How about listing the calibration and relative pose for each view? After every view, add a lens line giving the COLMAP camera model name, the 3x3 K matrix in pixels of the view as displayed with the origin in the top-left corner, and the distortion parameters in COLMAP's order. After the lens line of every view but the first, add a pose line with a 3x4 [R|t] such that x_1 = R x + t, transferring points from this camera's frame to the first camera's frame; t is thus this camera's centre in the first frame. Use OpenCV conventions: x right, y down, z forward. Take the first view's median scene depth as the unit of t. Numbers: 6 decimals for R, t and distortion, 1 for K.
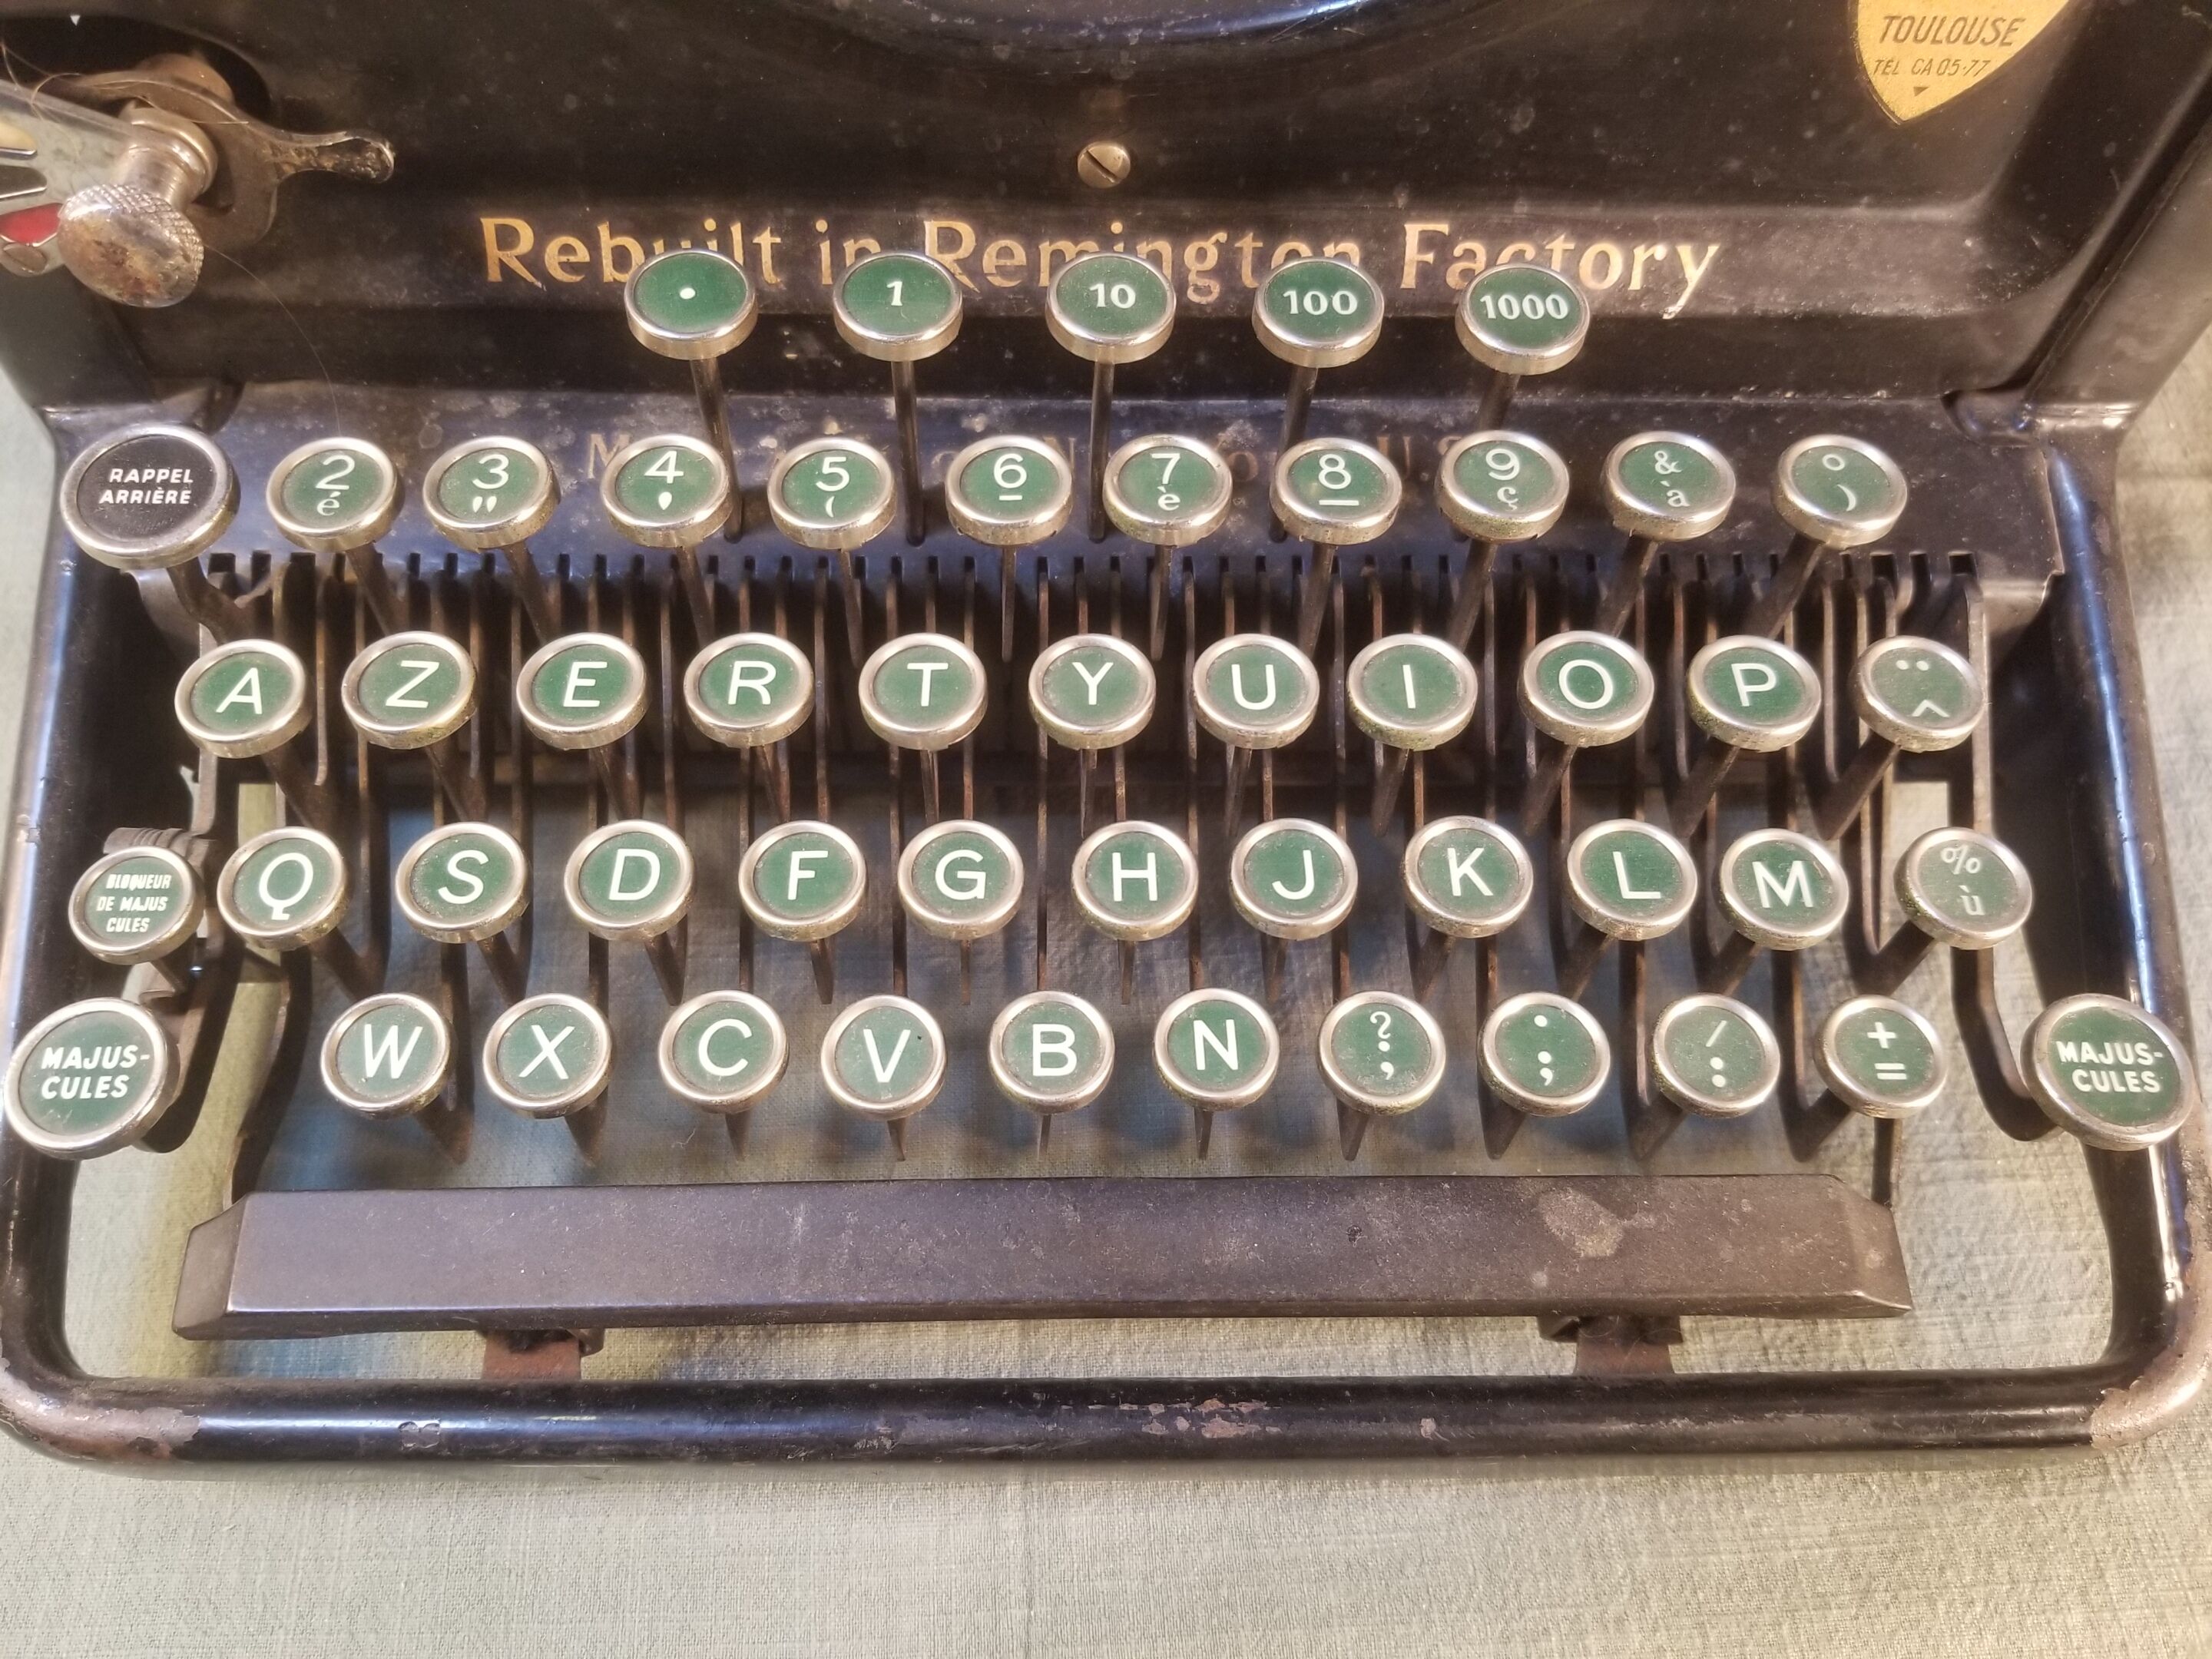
lens RADIAL K [[1815.4, 0, 1042.0], [0, 1815.4, 850.0], [0, 0, 1]] dist [0.024516, -0.102488]
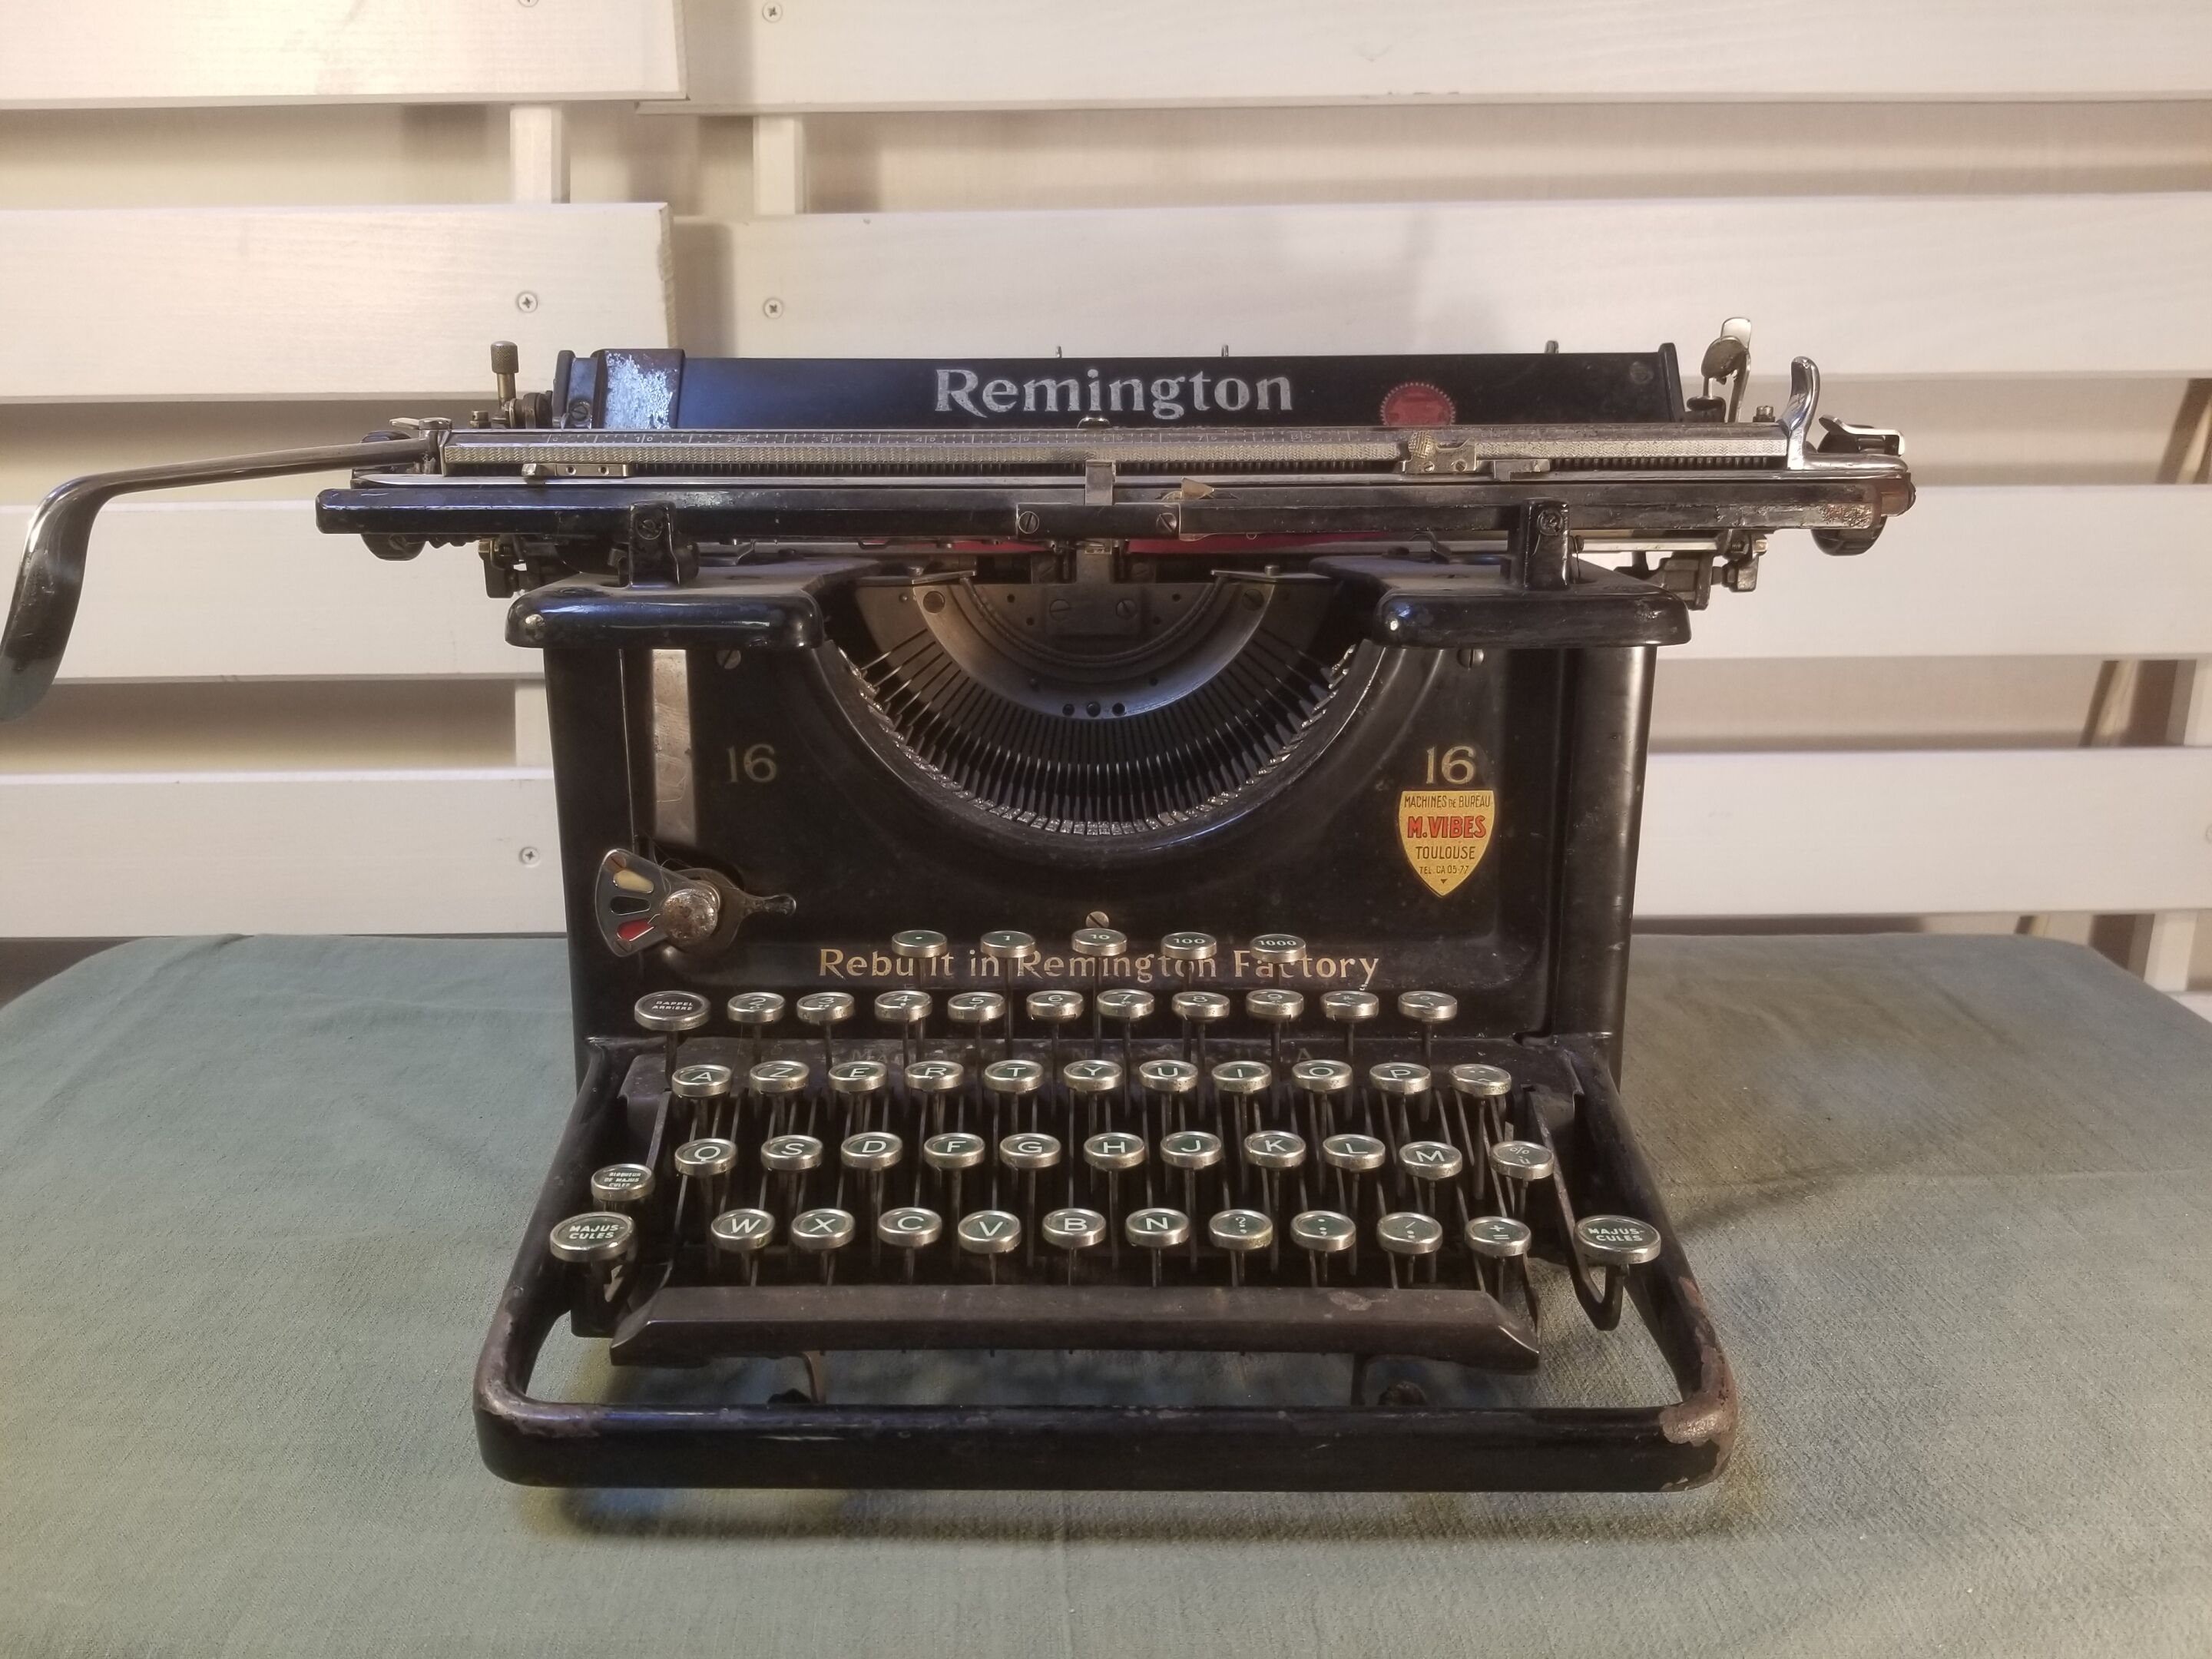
lens RADIAL K [[1727.3, 0, 1066.9], [0, 1727.3, 832.7], [0, 0, 1]] dist [0.029851, -0.050906]
pose [[0.999878, -0.009814, -0.012146, 0.023504], [-0.001964, 0.692577, -0.721342, 1.161676], [0.015492, 0.721278, 0.692473, -0.615047]]
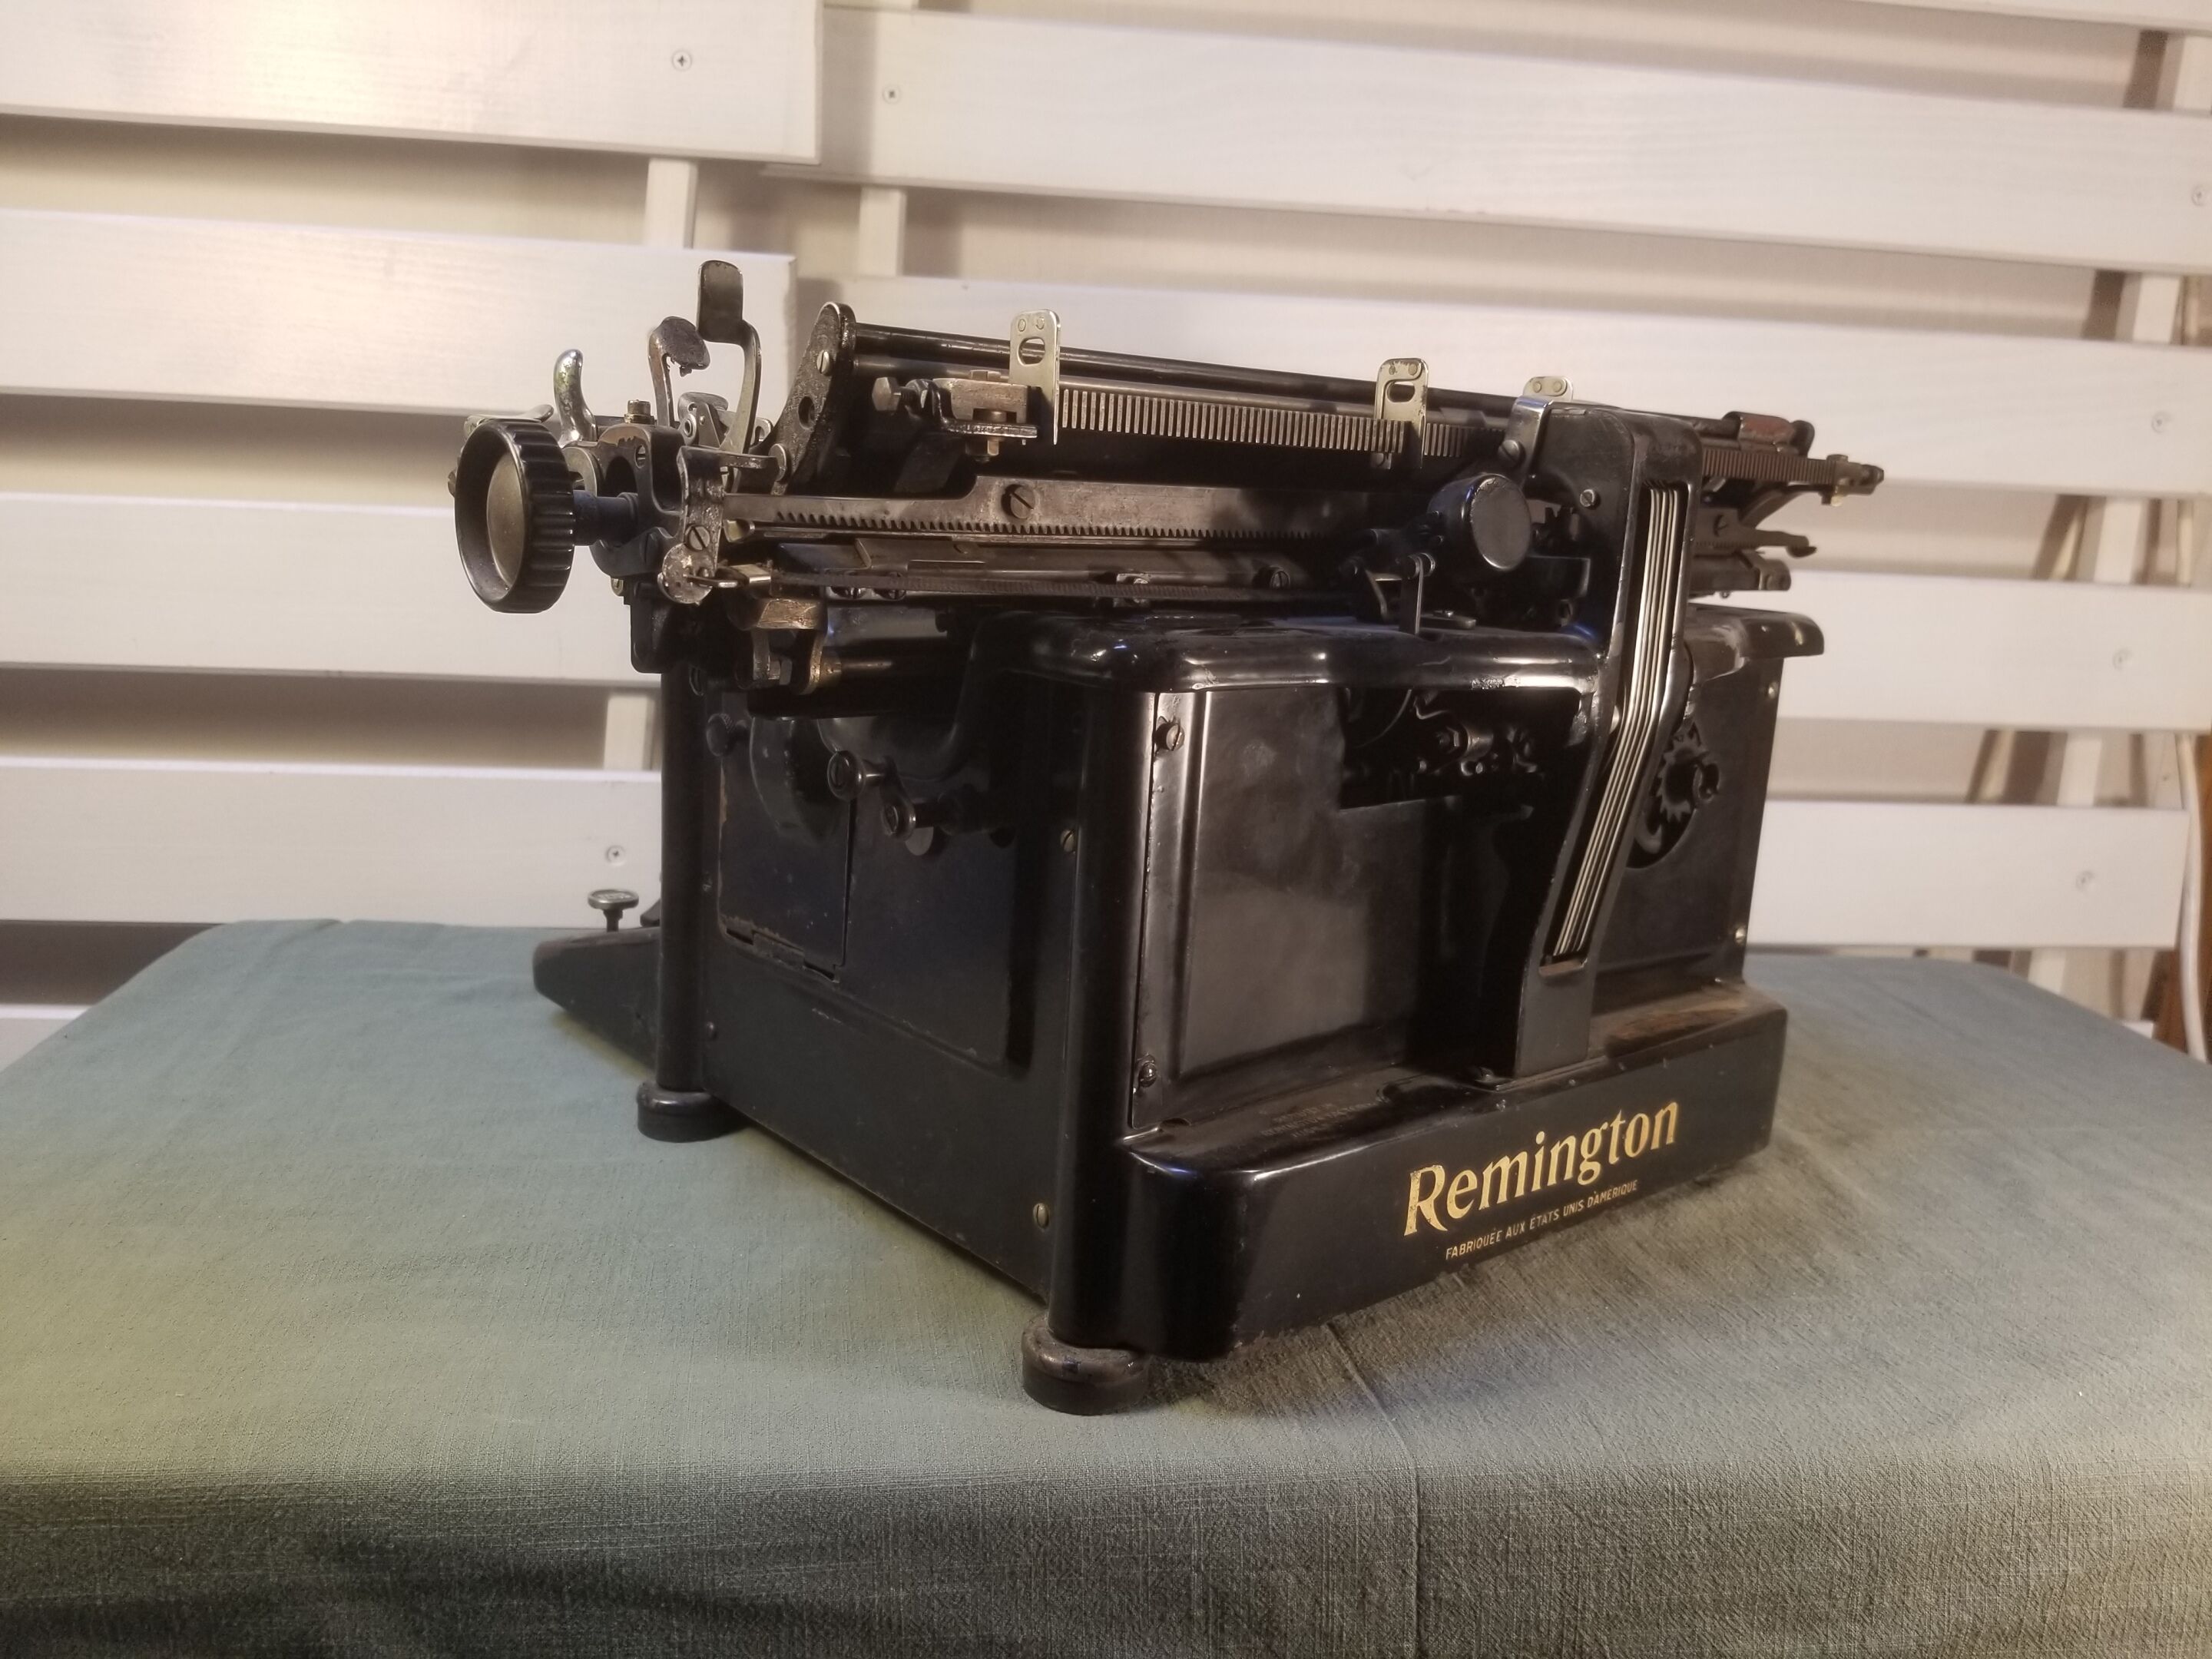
lens RADIAL K [[1727.3, 0, 1080.2], [0, 1727.3, 808.2], [0, 0, 1]] dist [0.029851, -0.050906]
pose [[0.993320, 0.022182, 0.113240, -0.585228], [0.072605, 0.642603, -0.762752, 1.512043], [-0.089688, 0.765878, 0.636700, -0.683586]]
